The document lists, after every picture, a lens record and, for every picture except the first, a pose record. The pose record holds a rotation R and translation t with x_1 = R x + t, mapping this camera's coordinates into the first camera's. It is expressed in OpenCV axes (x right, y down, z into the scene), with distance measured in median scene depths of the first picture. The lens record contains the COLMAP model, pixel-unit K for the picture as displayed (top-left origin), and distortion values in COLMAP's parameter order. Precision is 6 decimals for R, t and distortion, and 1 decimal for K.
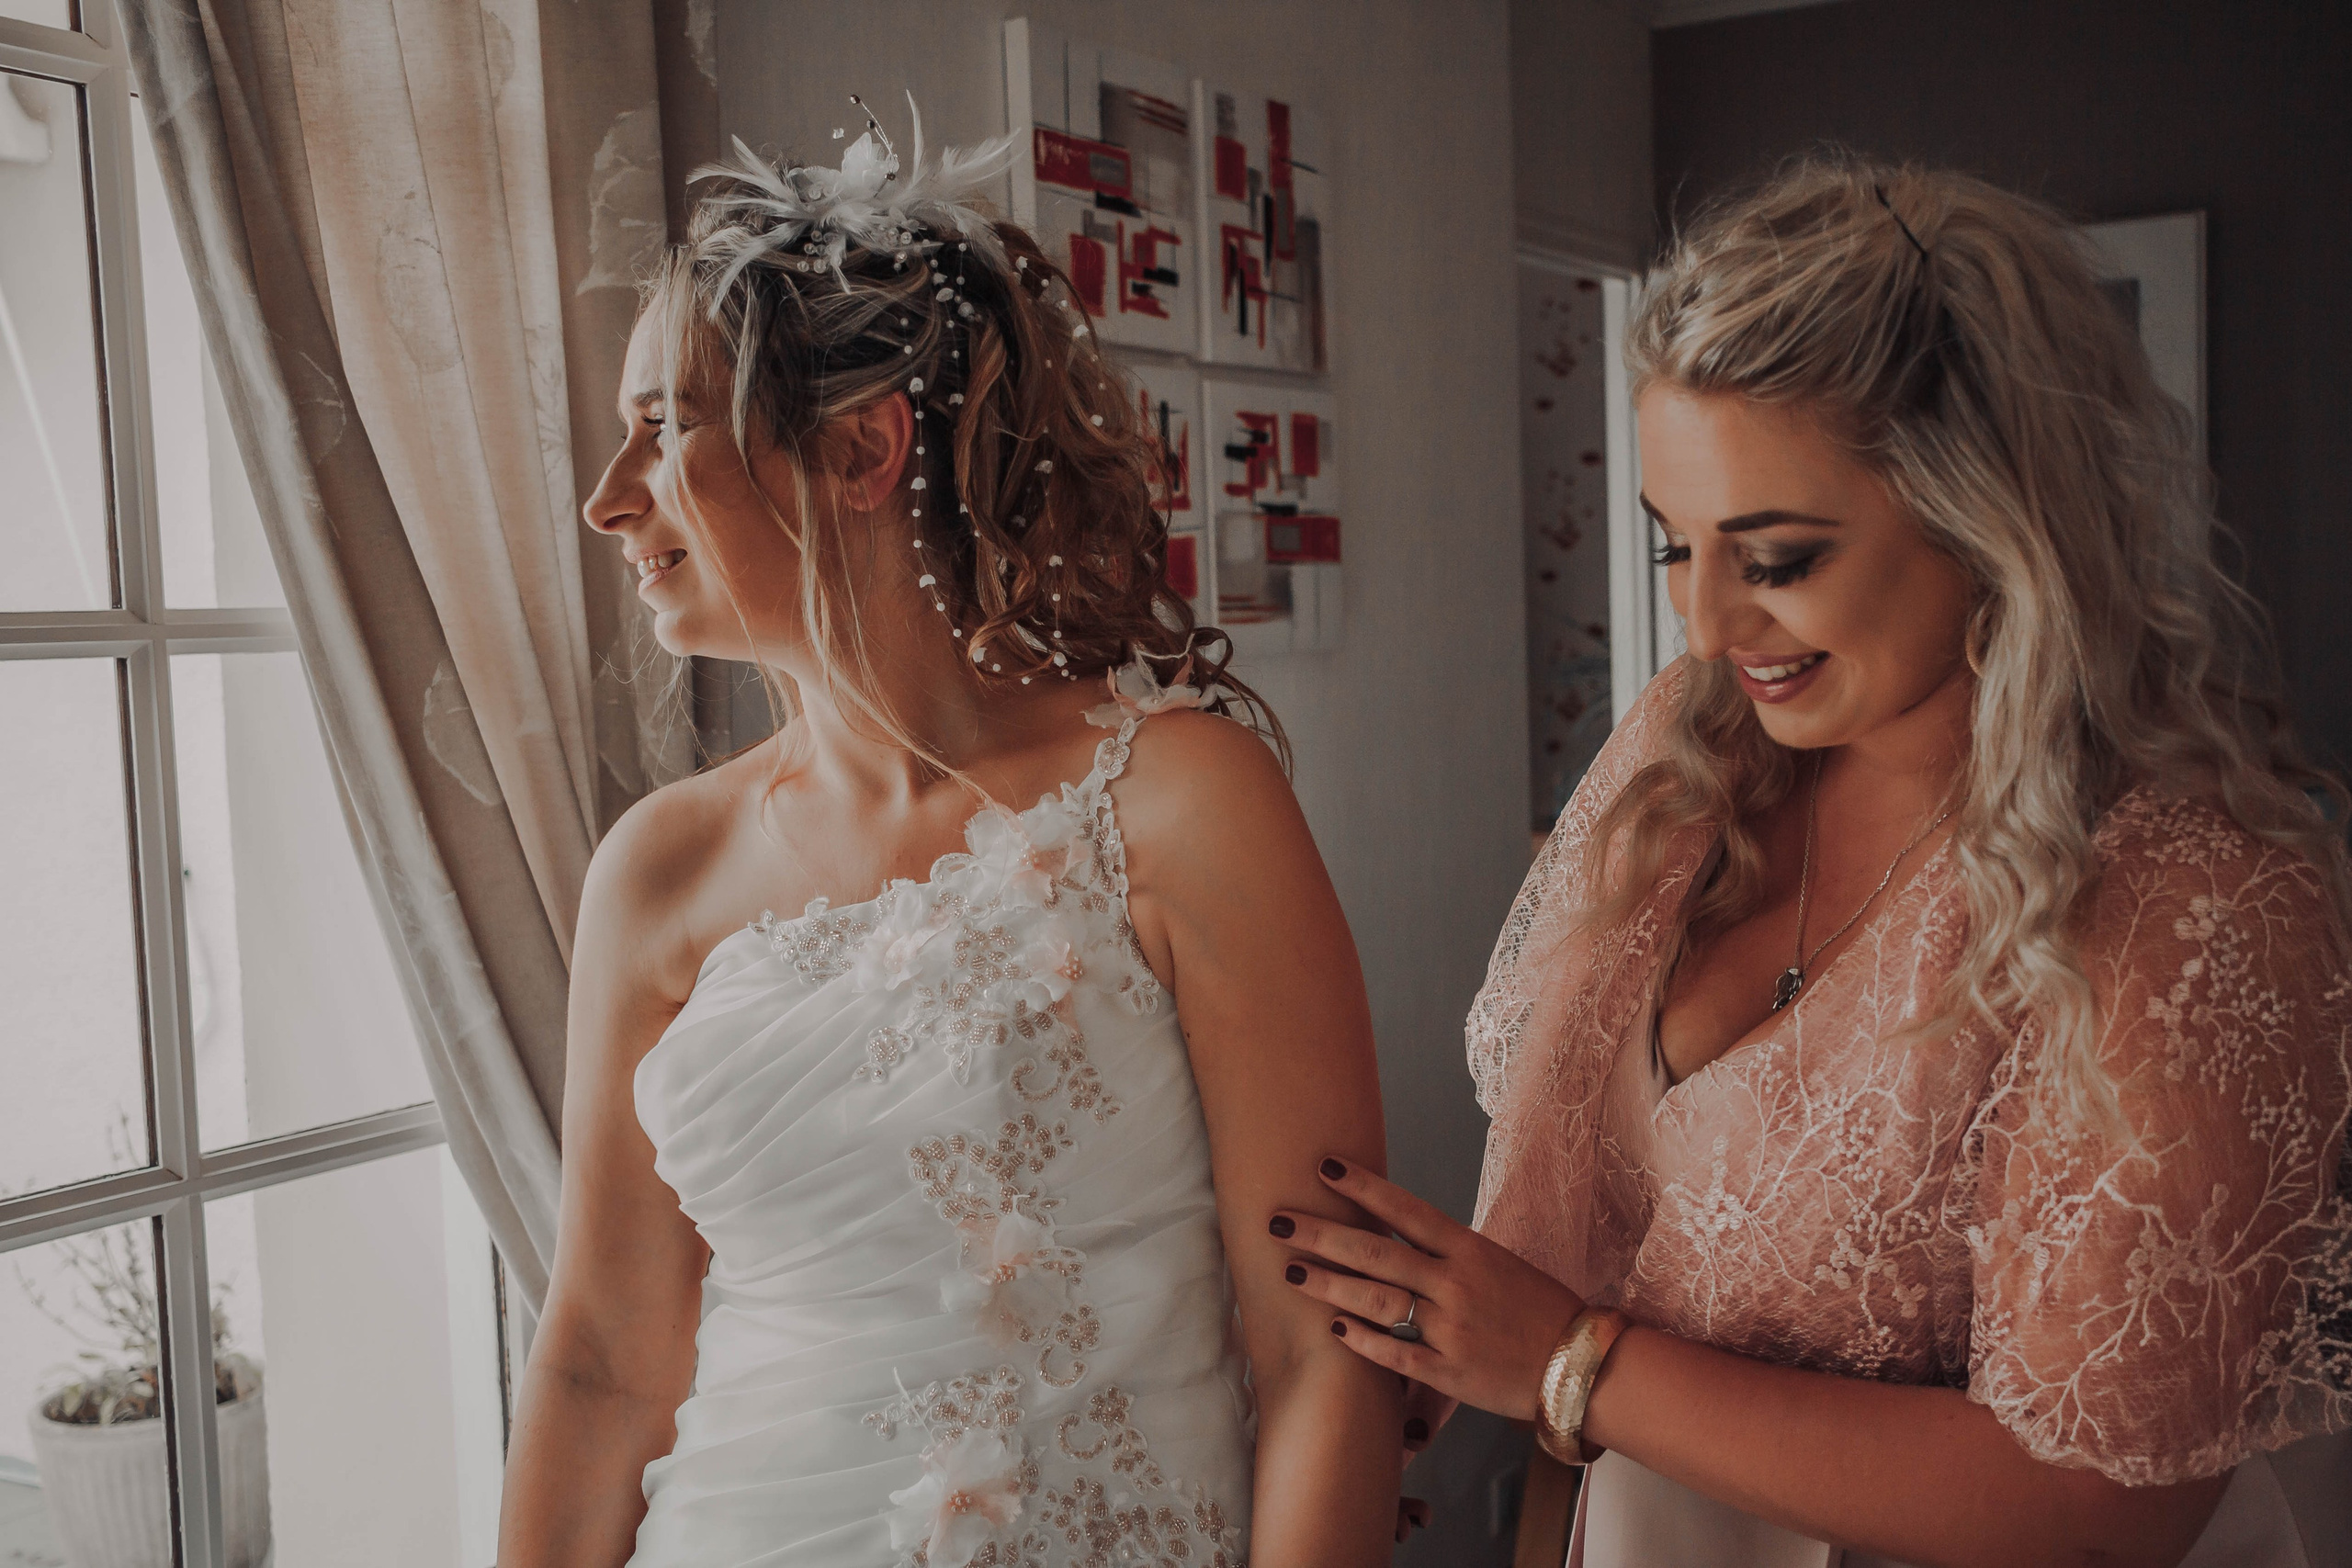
lens RADIAL K [[2673.9, 0, 1176.0], [0, 2673.9, 784.0], [0, 0, 1]] dist [-0.042112, -0.021922]
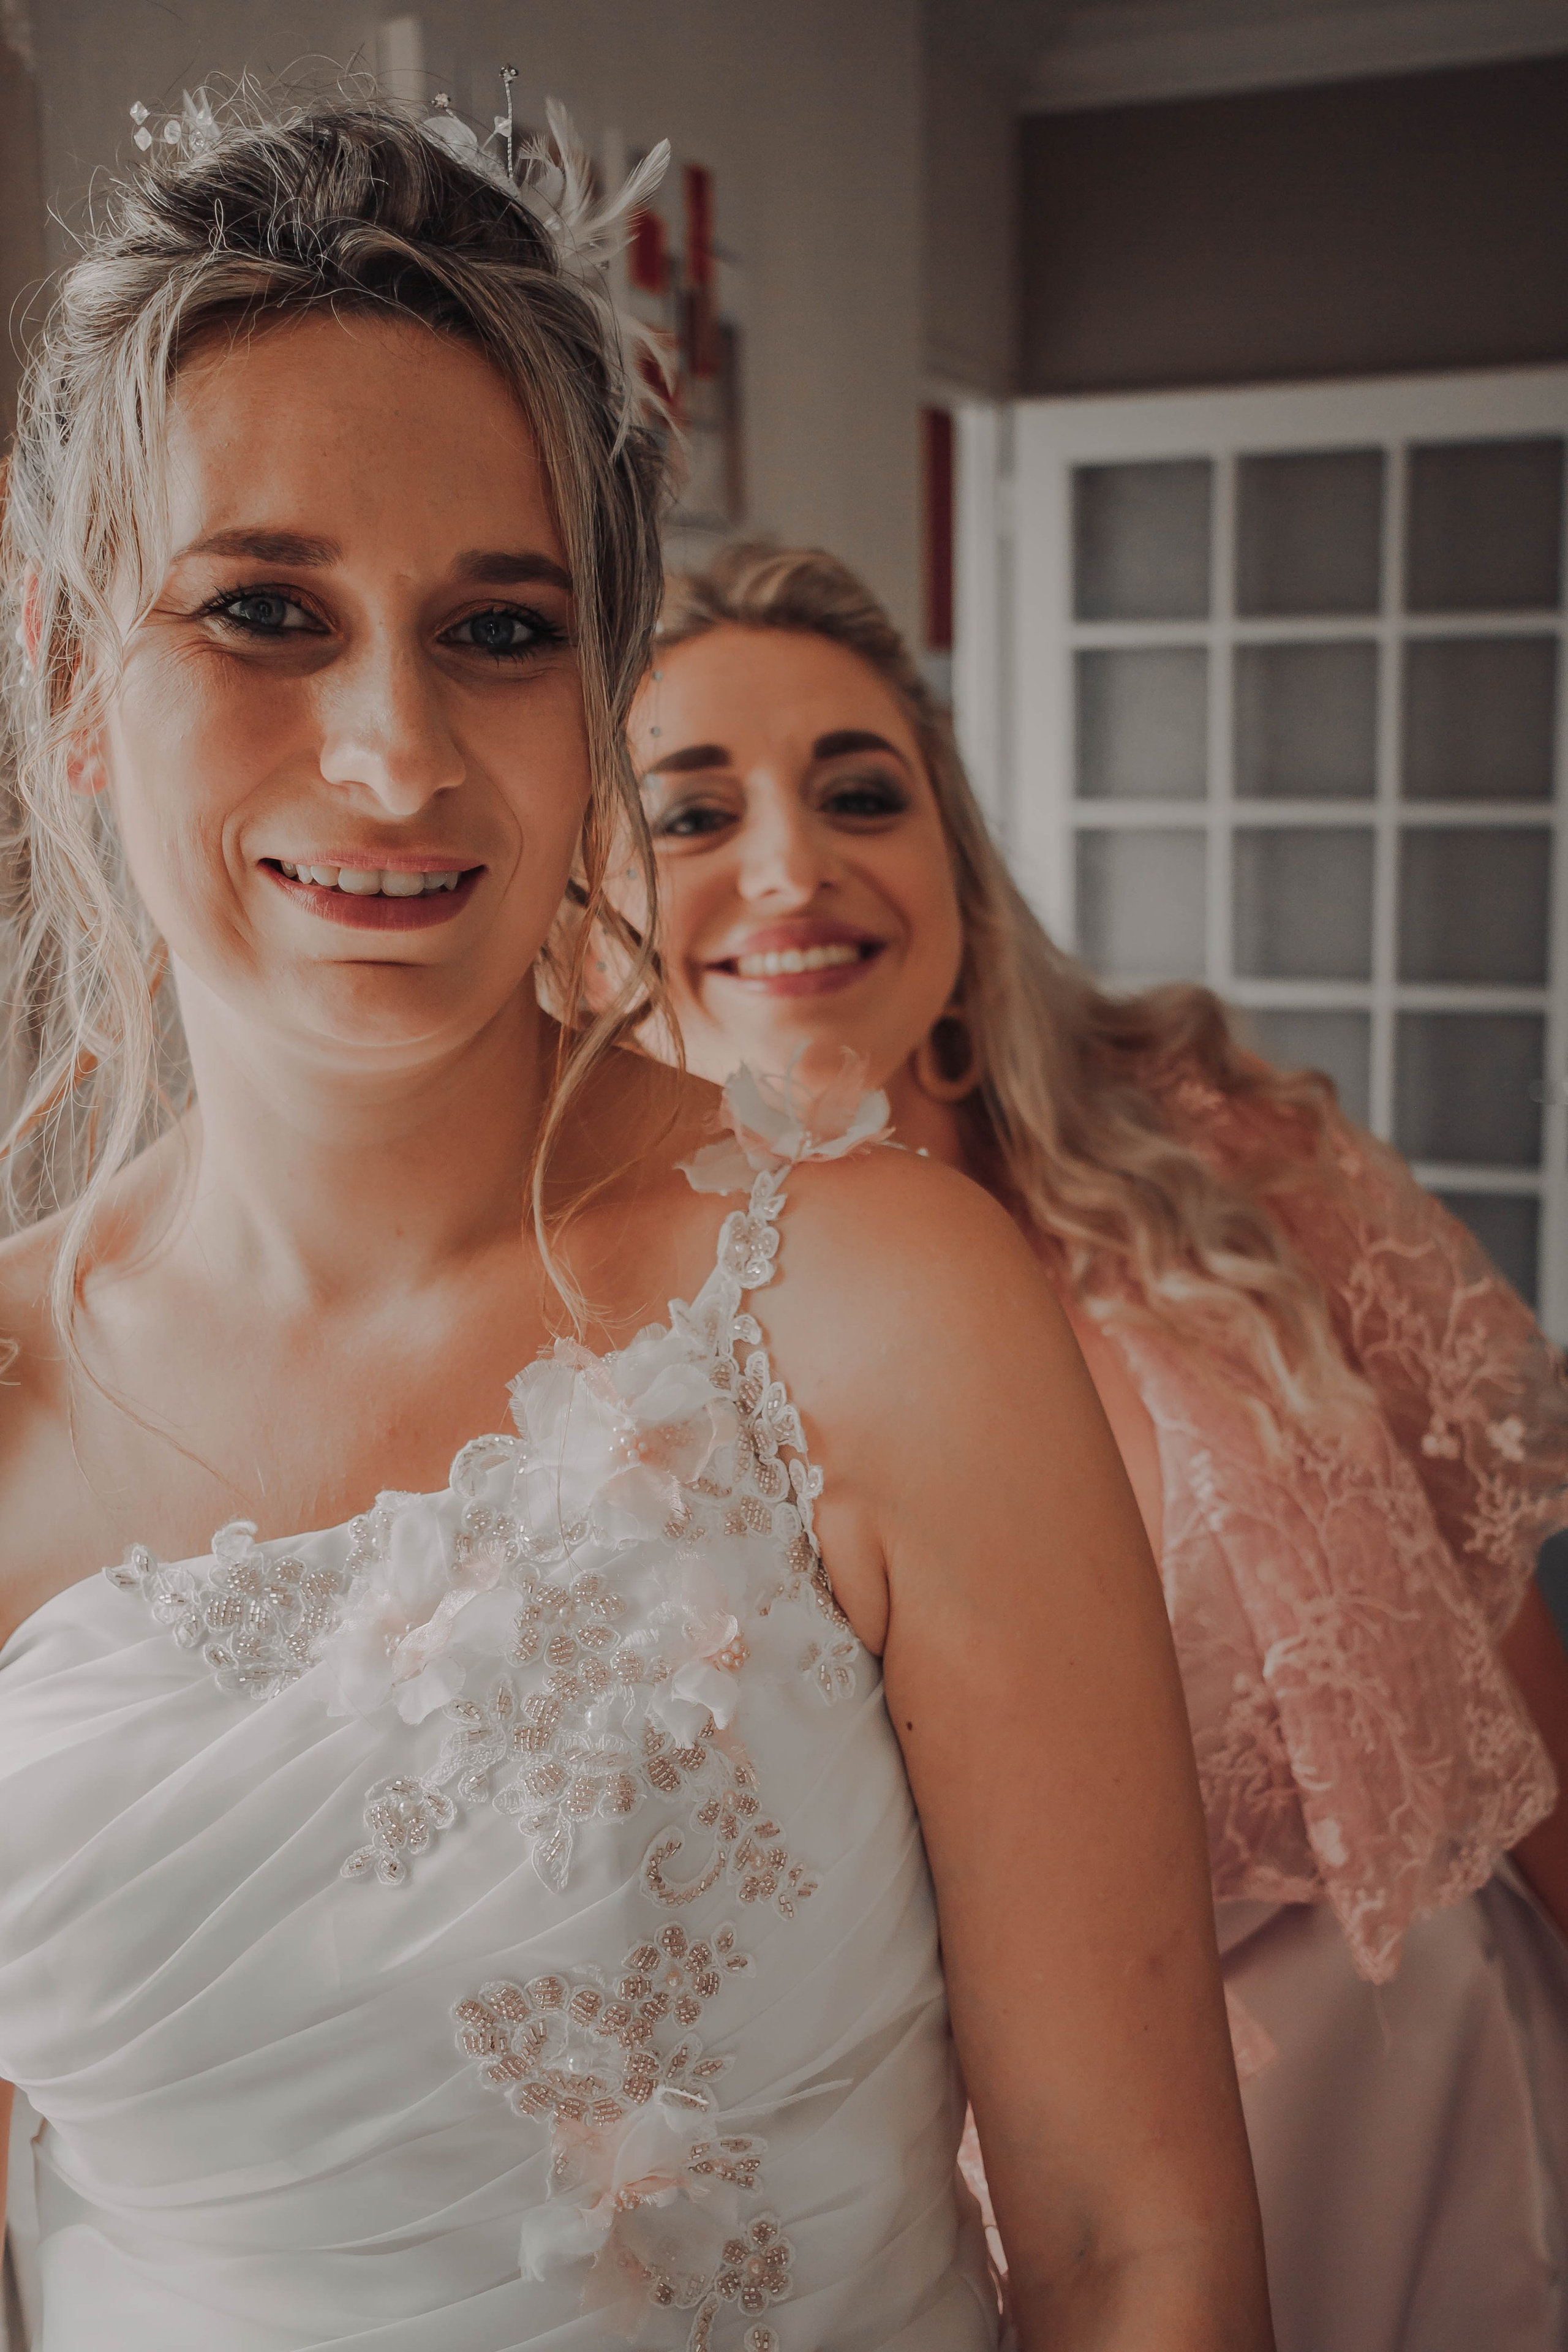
lens RADIAL K [[2674.2, 0, 784.0], [0, 2674.2, 1176.0], [0, 0, 1]] dist [-0.042112, -0.021922]
pose [[0.978760, -0.034536, 0.202080, -0.137129], [0.017725, 0.996273, 0.084414, -0.076530], [-0.204242, -0.079039, 0.975724, 0.461785]]
